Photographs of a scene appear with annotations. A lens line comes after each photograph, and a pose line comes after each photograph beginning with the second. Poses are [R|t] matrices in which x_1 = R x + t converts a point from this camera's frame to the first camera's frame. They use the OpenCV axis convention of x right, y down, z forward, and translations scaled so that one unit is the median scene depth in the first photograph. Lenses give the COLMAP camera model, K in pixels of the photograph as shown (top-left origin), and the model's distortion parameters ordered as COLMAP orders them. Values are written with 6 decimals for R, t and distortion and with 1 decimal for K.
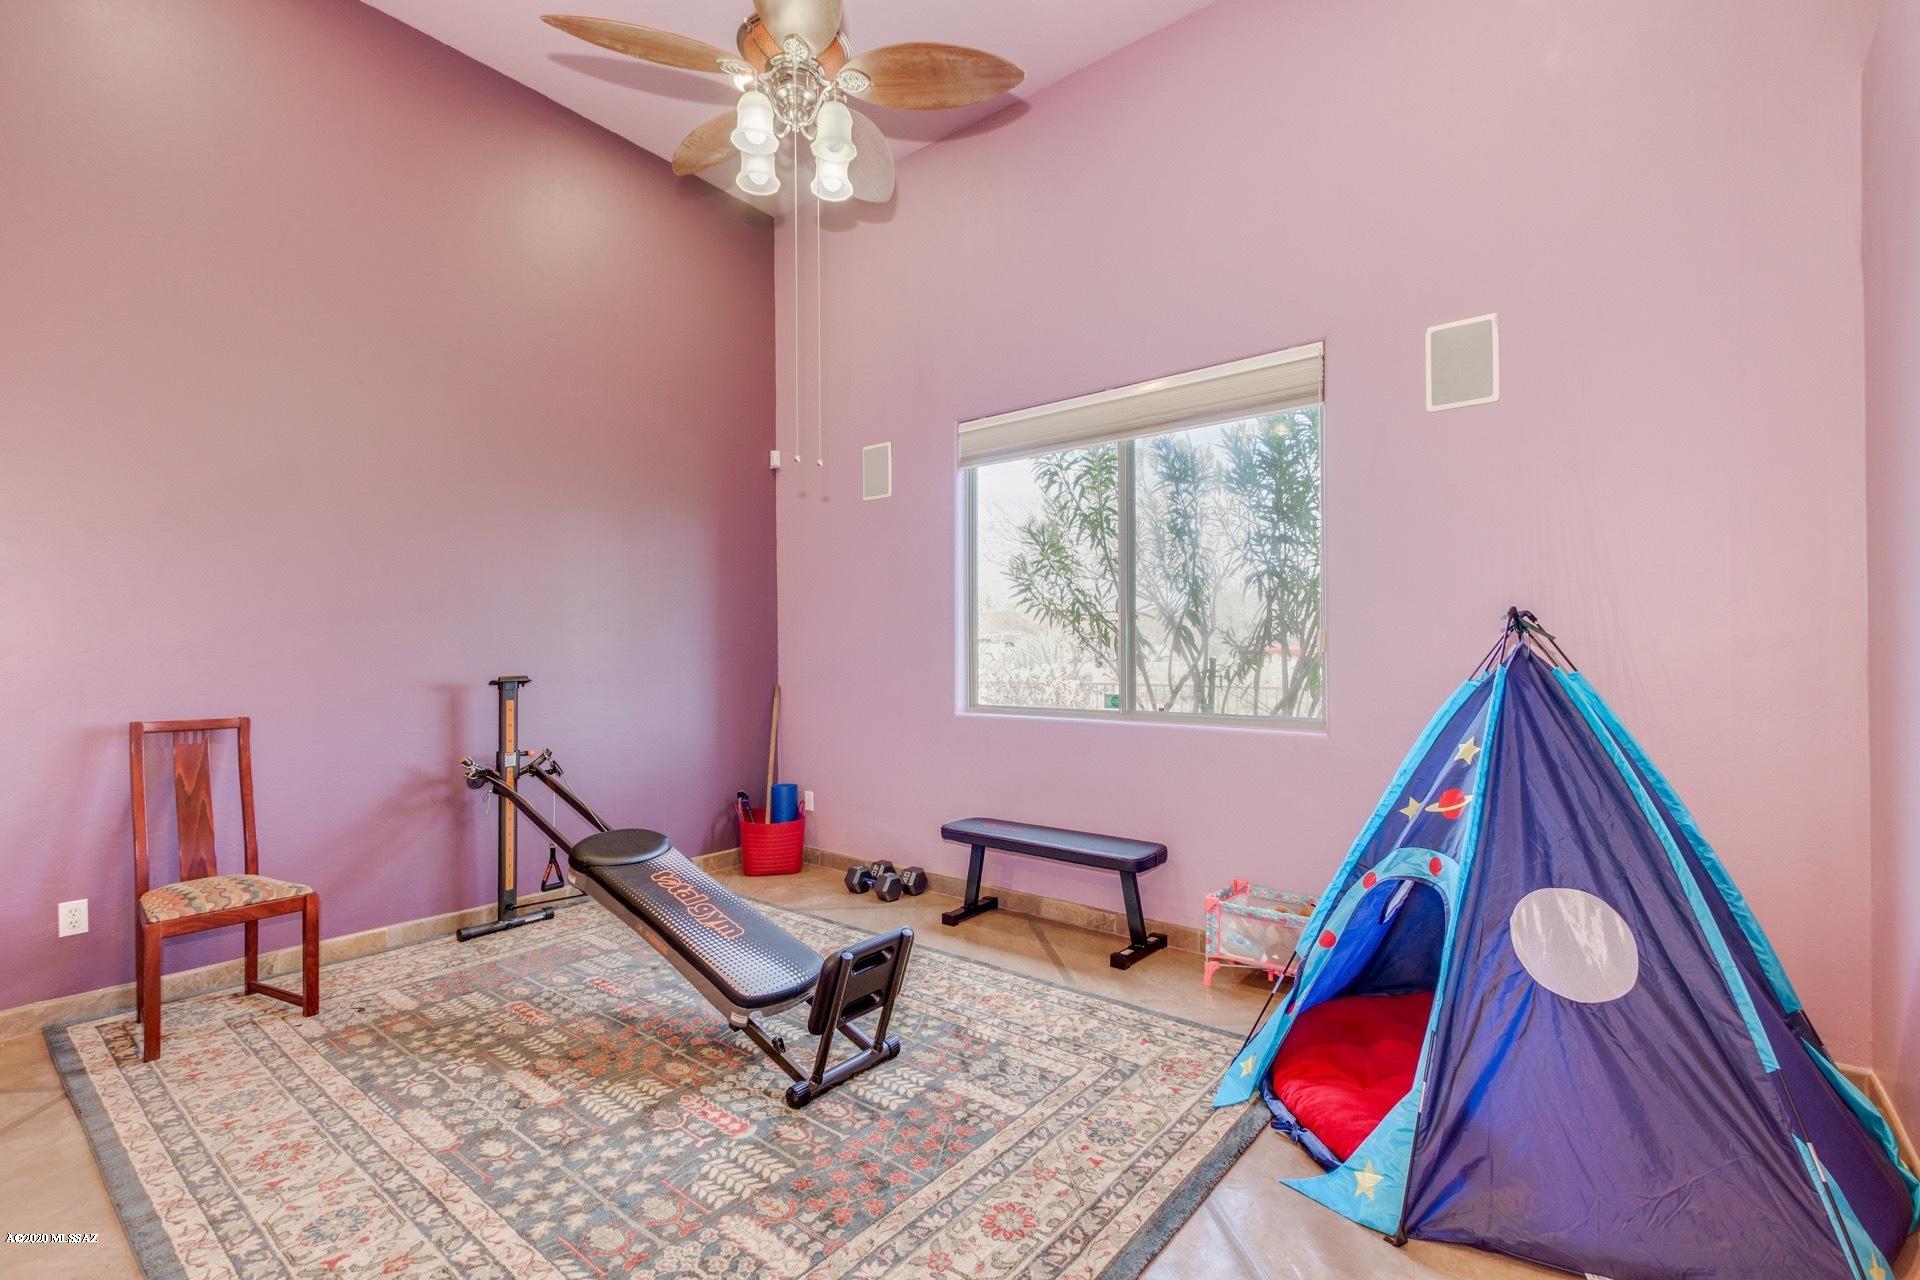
lens RADIAL K [[914.4, 0, 960.0], [0, 914.4, 640.0], [0, 0, 1]] dist [0.000352, -0.000389]
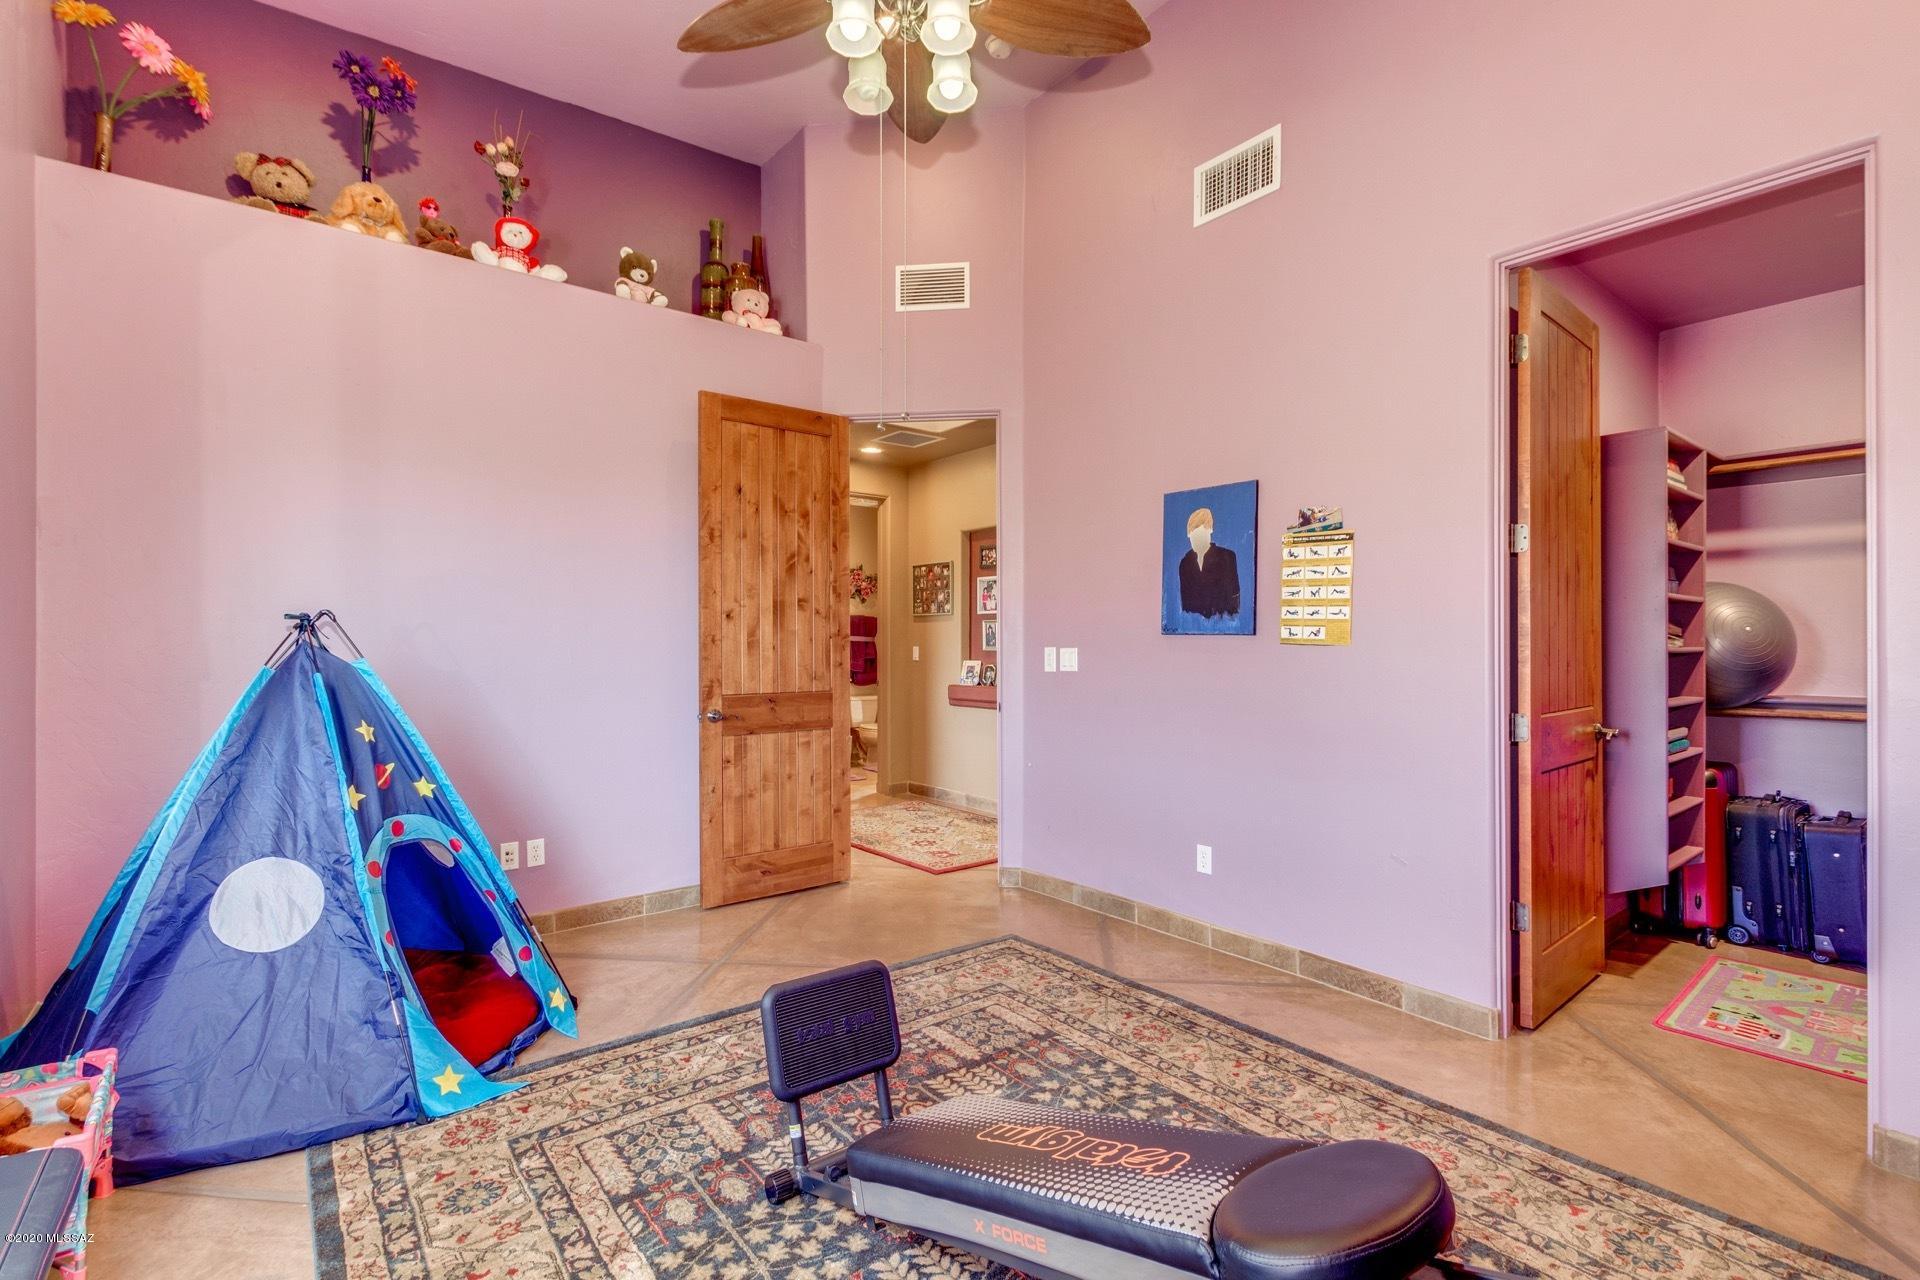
lens RADIAL K [[914.4, 0, 960.0], [0, 914.4, 640.0], [0, 0, 1]] dist [0.000352, -0.000389]
pose [[-0.977569, 0.006932, 0.210500, -0.481097], [0.004275, 0.999905, -0.013076, 0.022347], [-0.210571, -0.011883, -0.977506, 2.158986]]
